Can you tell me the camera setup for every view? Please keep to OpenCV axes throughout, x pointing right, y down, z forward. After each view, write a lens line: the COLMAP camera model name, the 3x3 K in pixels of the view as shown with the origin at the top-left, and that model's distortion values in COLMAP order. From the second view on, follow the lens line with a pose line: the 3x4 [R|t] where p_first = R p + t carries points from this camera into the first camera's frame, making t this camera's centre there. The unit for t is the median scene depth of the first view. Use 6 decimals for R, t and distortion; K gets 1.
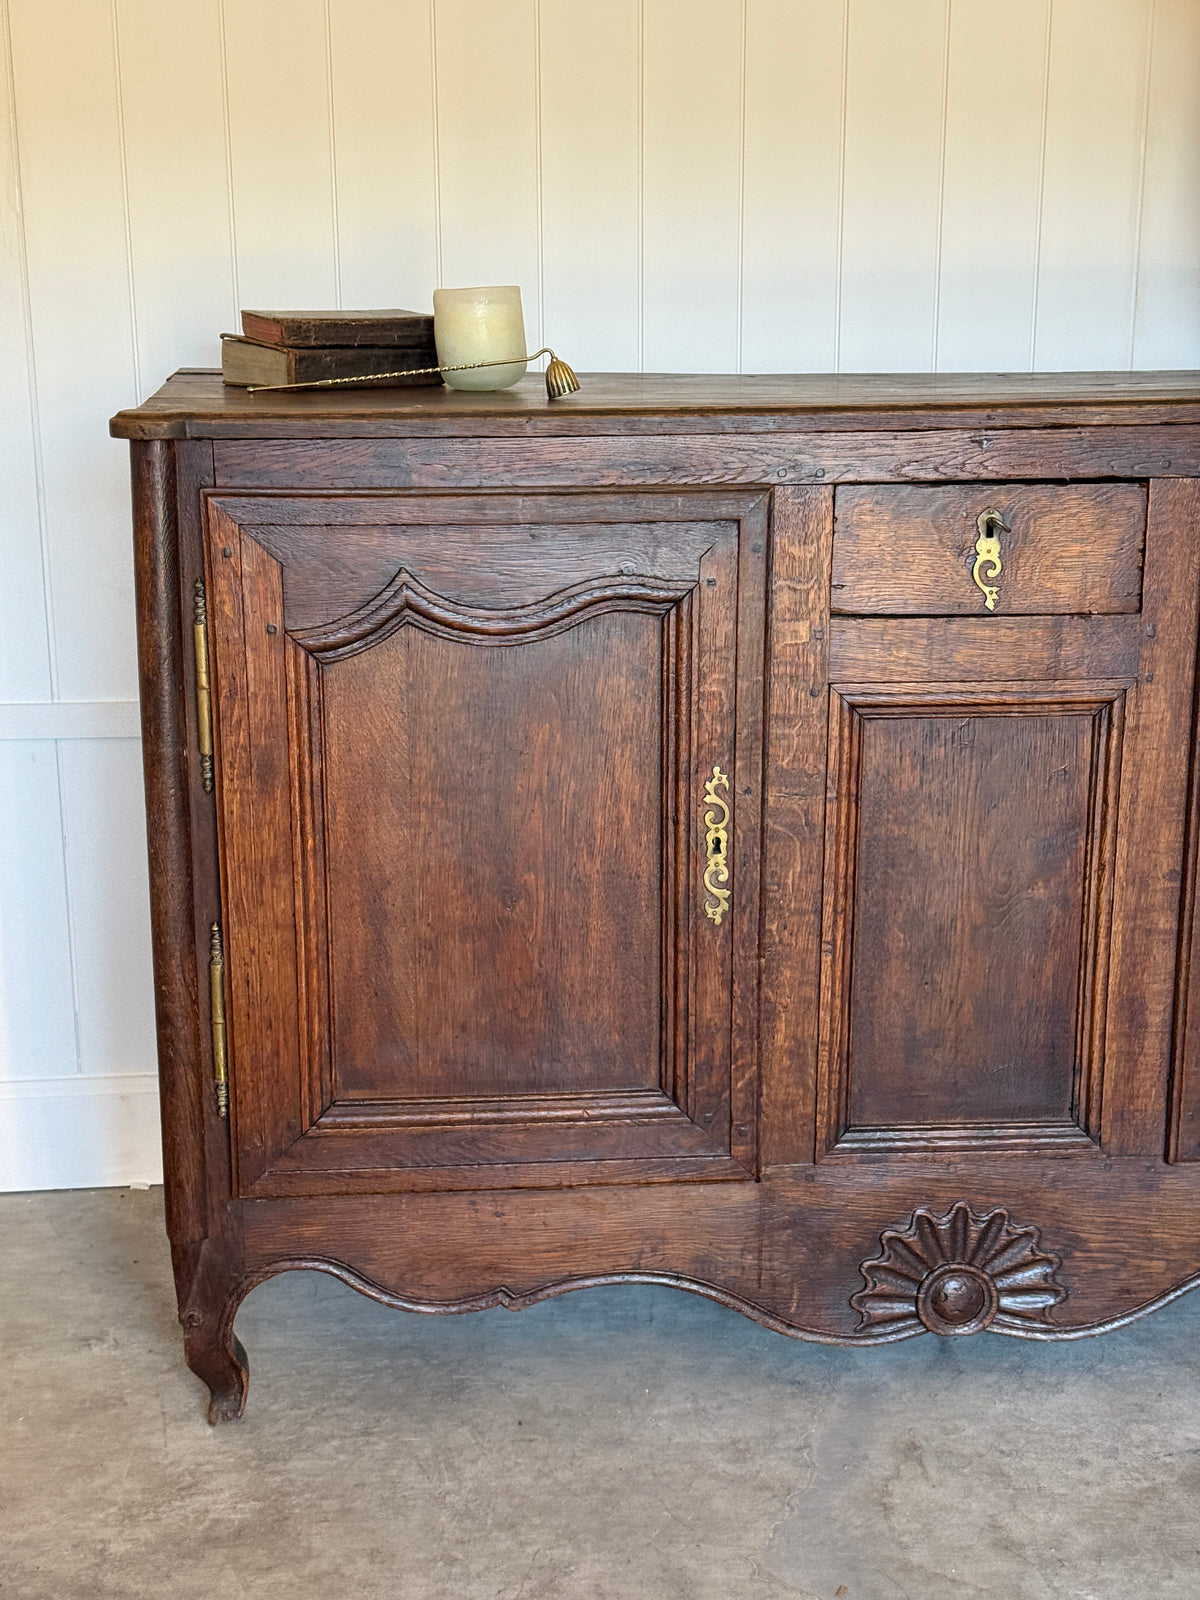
lens RADIAL K [[2188.9, 0, 600.6], [0, 2188.9, 805.5], [0, 0, 1]] dist [0.149607, -0.078673]
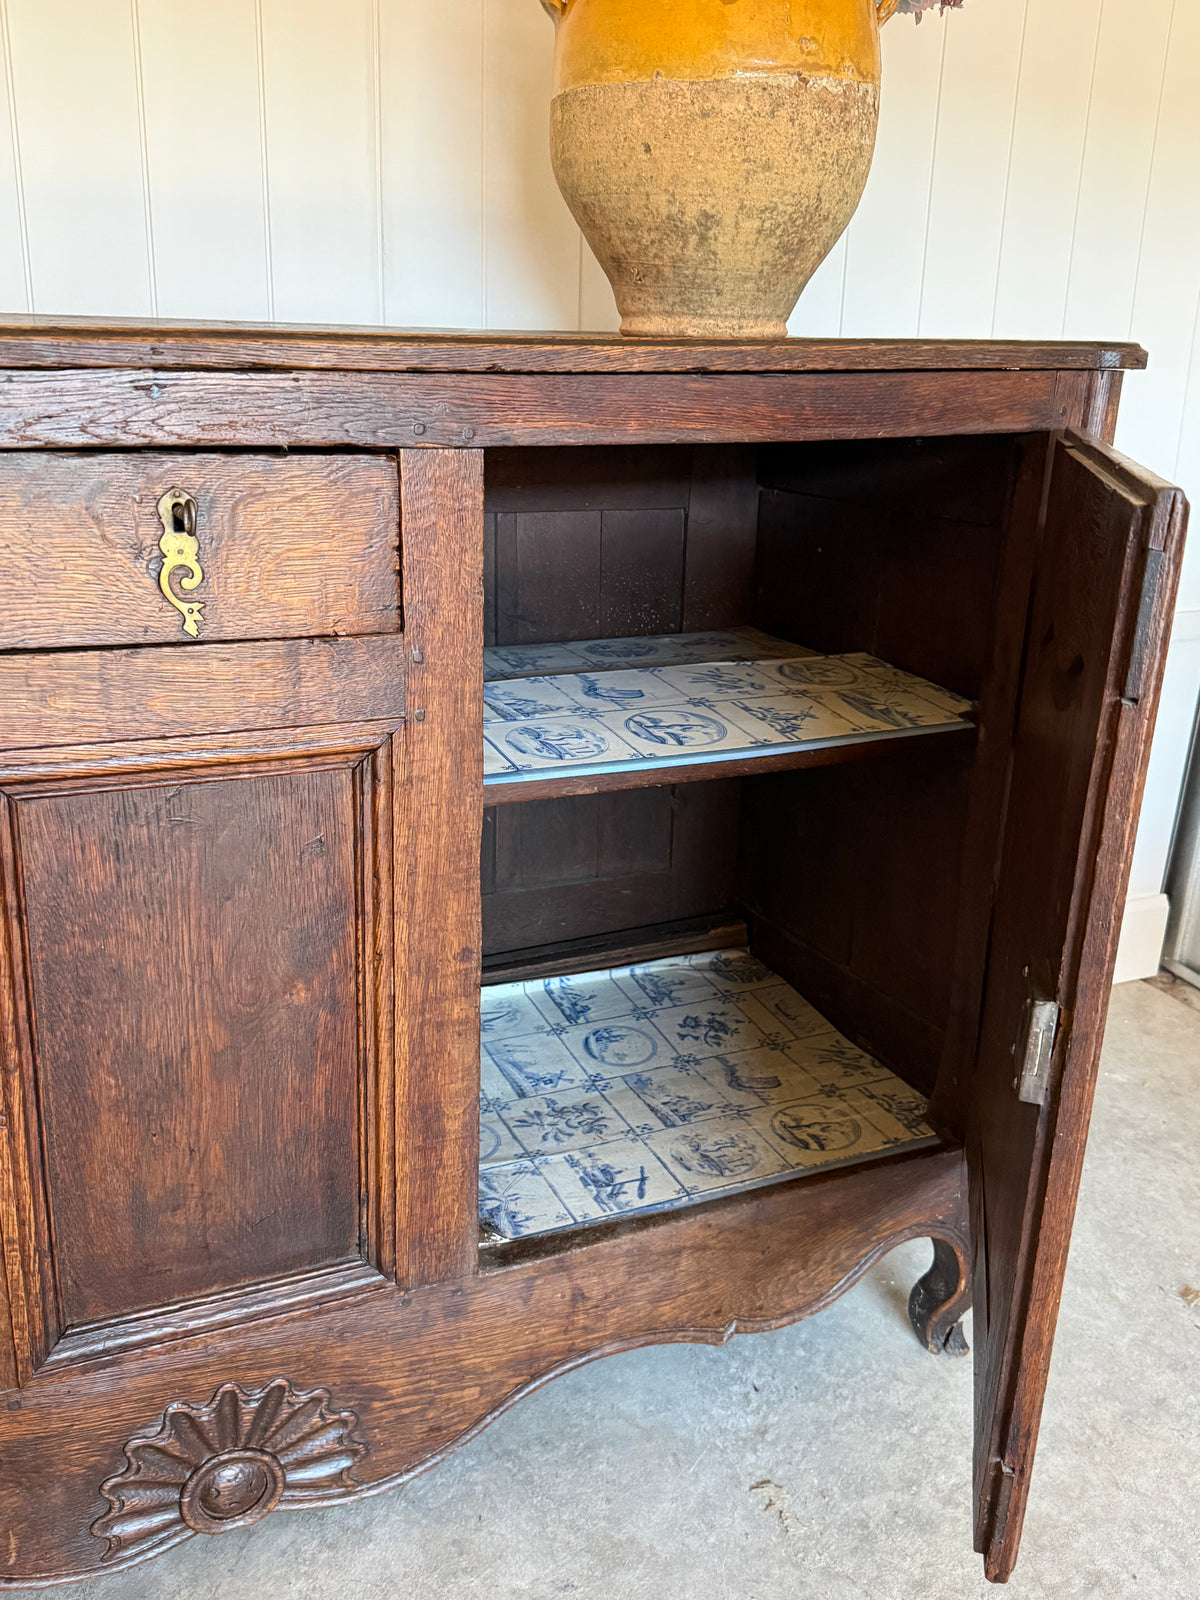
lens RADIAL K [[1414.0, 0, 587.8], [0, 1414.0, 793.8], [0, 0, 1]] dist [0.183404, -0.402983]
pose [[0.943458, -0.078165, 0.322146, 0.141483], [0.050034, 0.994247, 0.094710, -0.073875], [-0.327696, -0.073236, 0.941941, 0.512307]]
